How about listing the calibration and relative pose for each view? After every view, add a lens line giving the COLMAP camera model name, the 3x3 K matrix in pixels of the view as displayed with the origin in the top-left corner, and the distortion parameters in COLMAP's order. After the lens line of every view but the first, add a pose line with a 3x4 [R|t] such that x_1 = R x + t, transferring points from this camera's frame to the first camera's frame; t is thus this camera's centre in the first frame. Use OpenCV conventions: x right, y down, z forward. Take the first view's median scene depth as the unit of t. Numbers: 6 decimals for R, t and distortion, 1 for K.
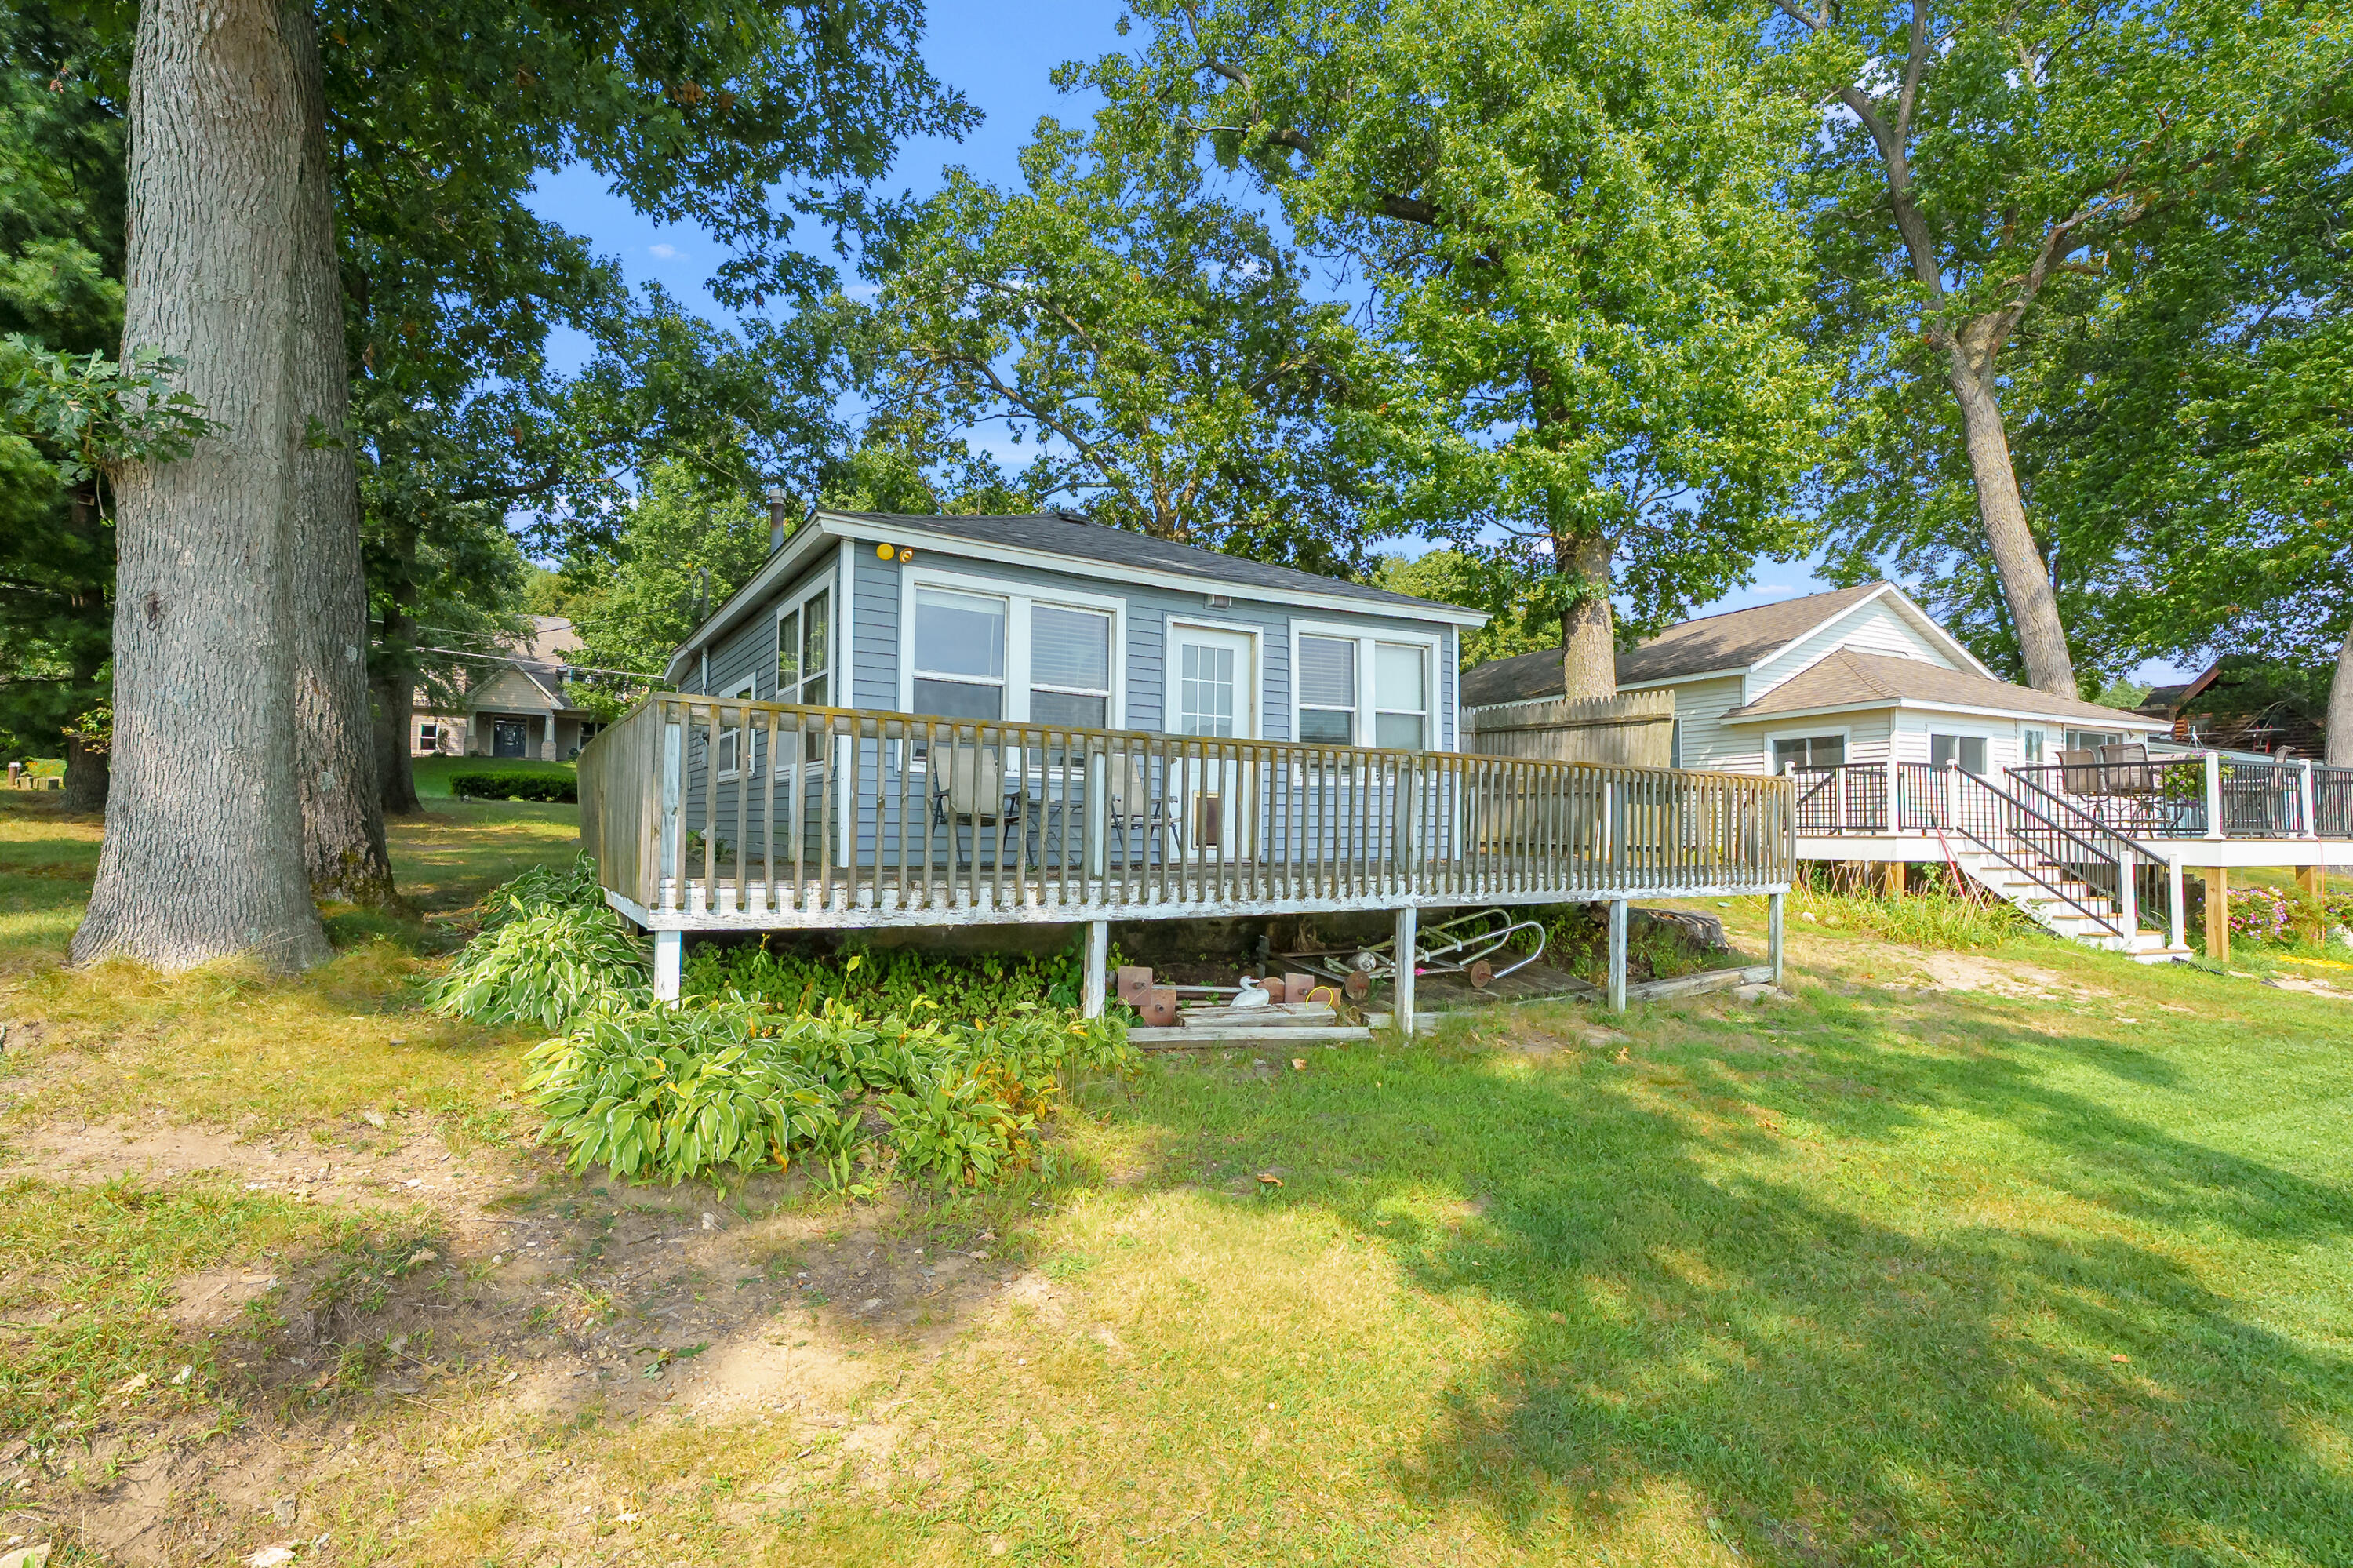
lens RADIAL K [[1096.2, 0, 1156.4], [0, 1096.2, 827.2], [0, 0, 1]] dist [-0.000052, -0.002624]
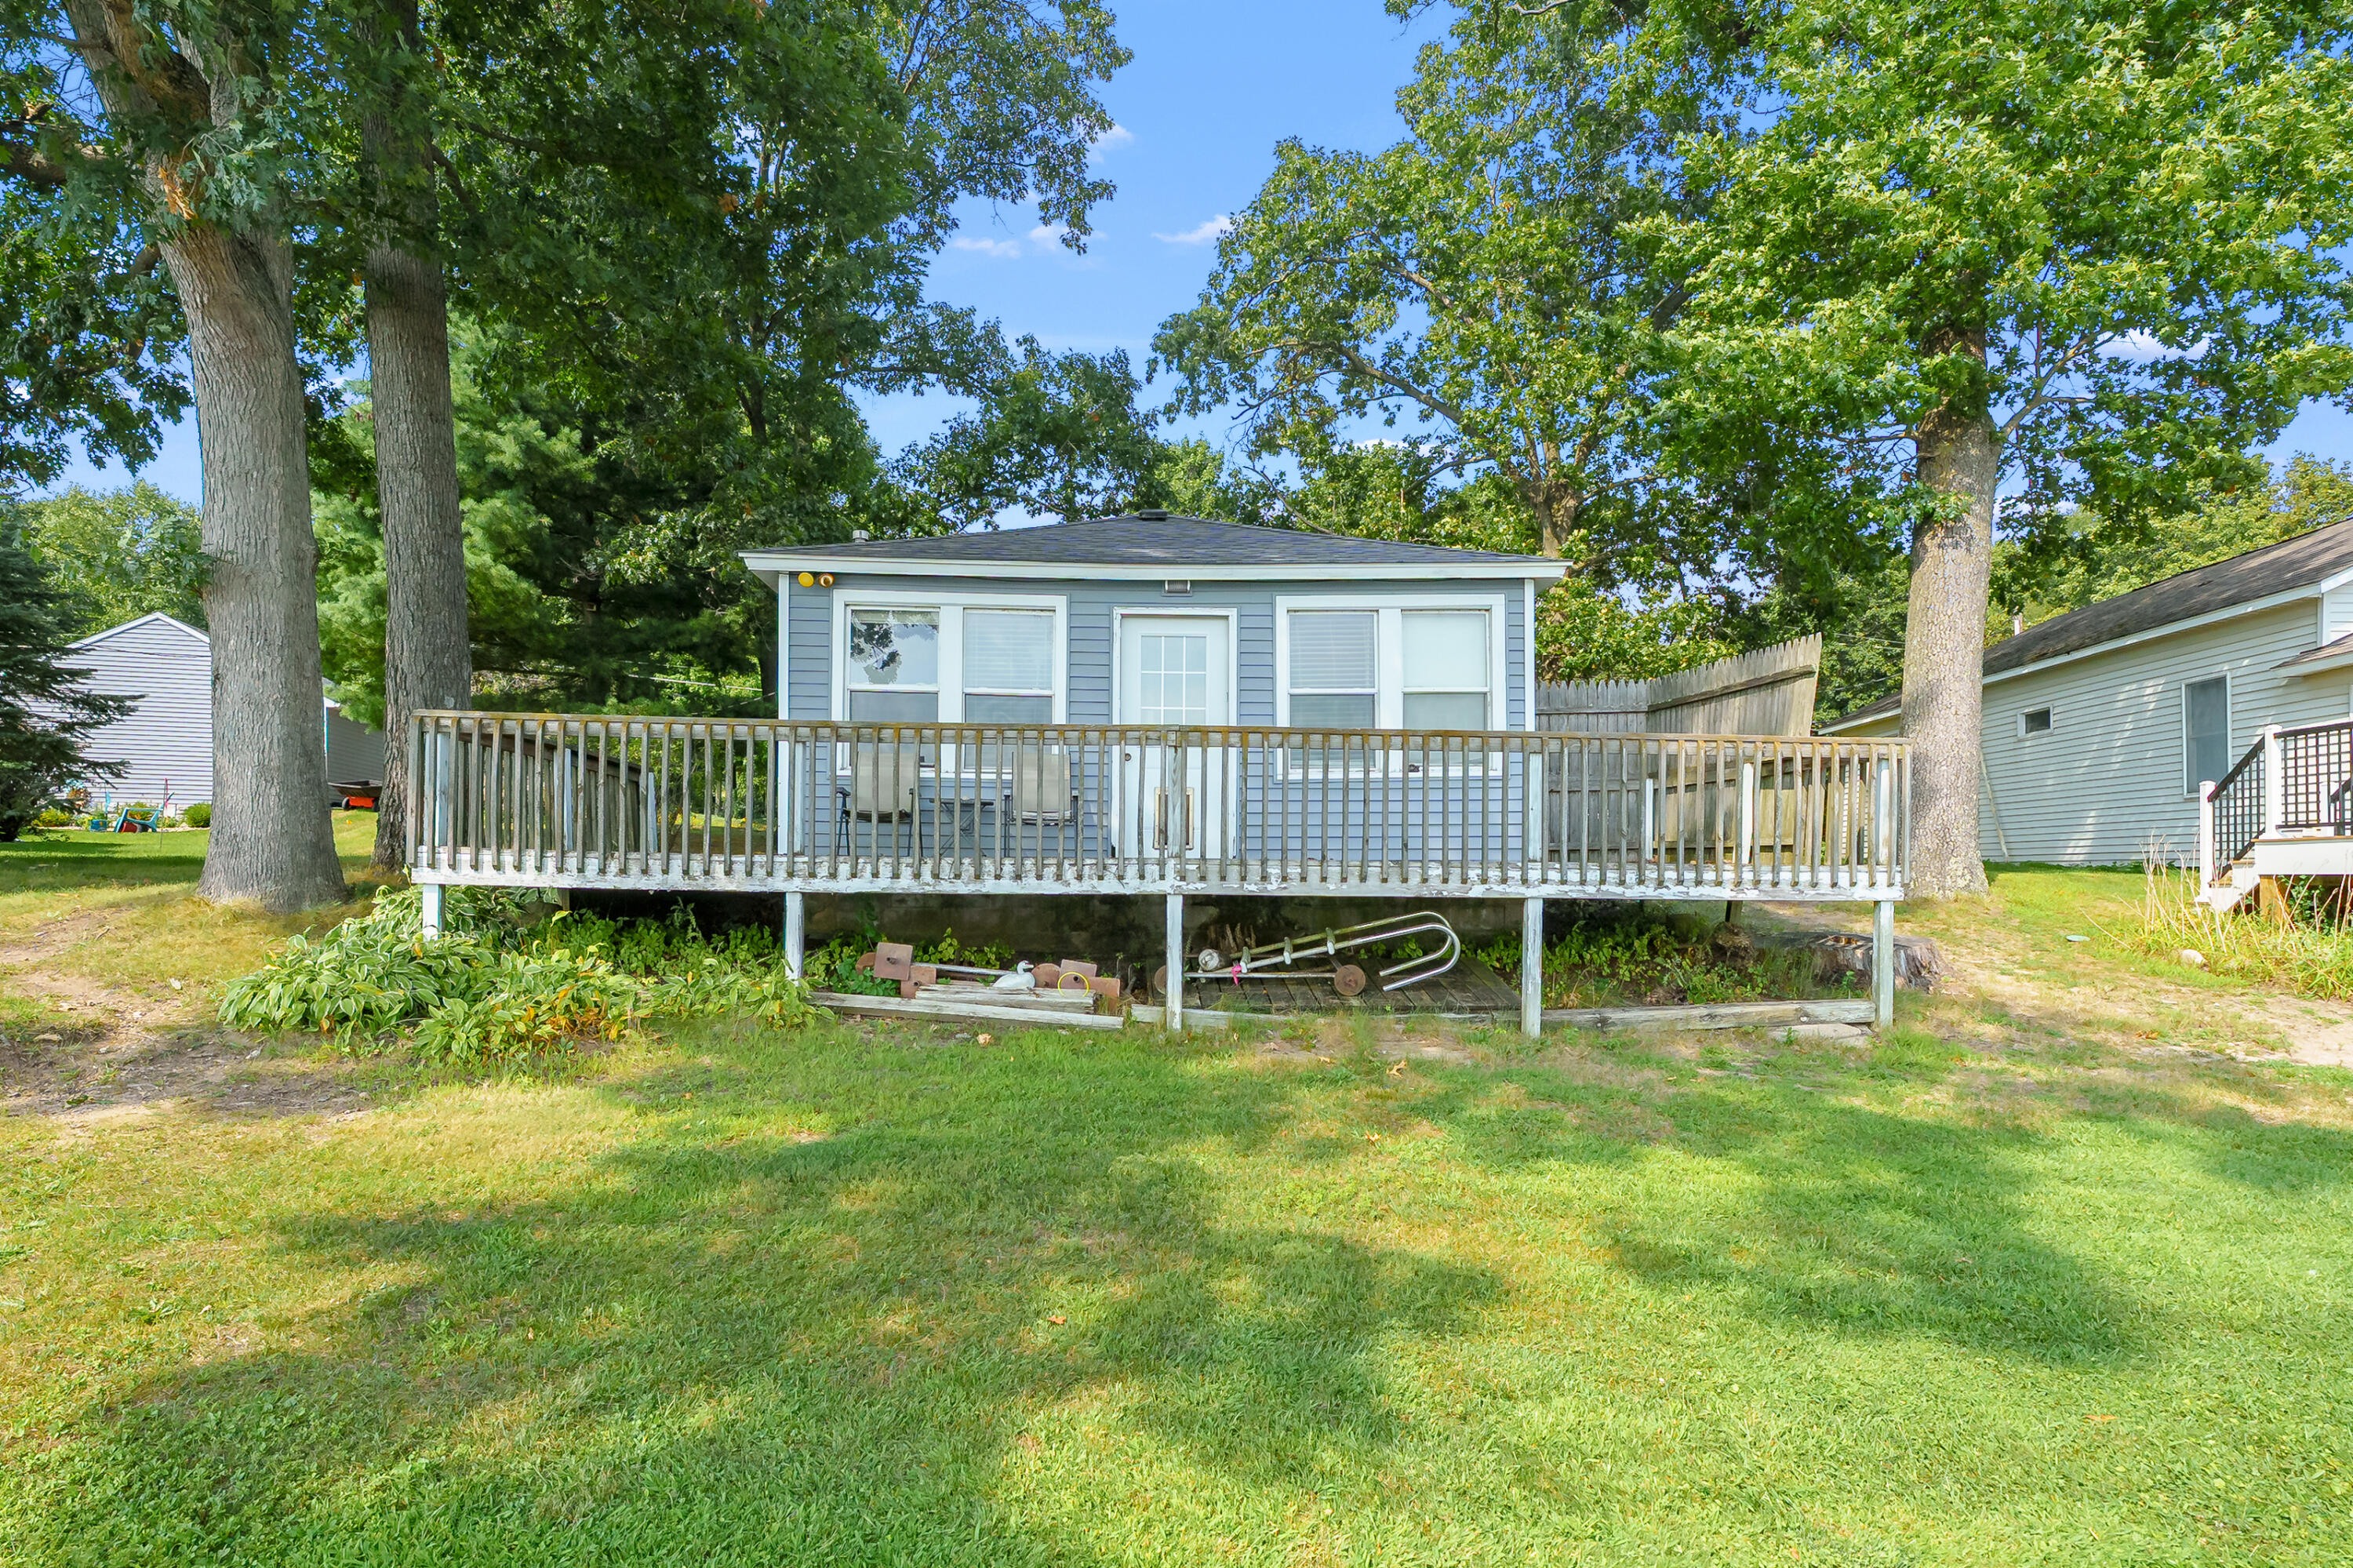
lens RADIAL K [[1306.4, 0, 1250.8], [0, 1306.4, 853.7], [0, 0, 1]] dist [-0.014497, 0.001027]
pose [[0.873223, -0.012469, -0.487161, 0.698634], [0.002528, 0.999775, -0.021059, 0.052681], [0.487314, 0.017158, 0.873058, 0.047688]]
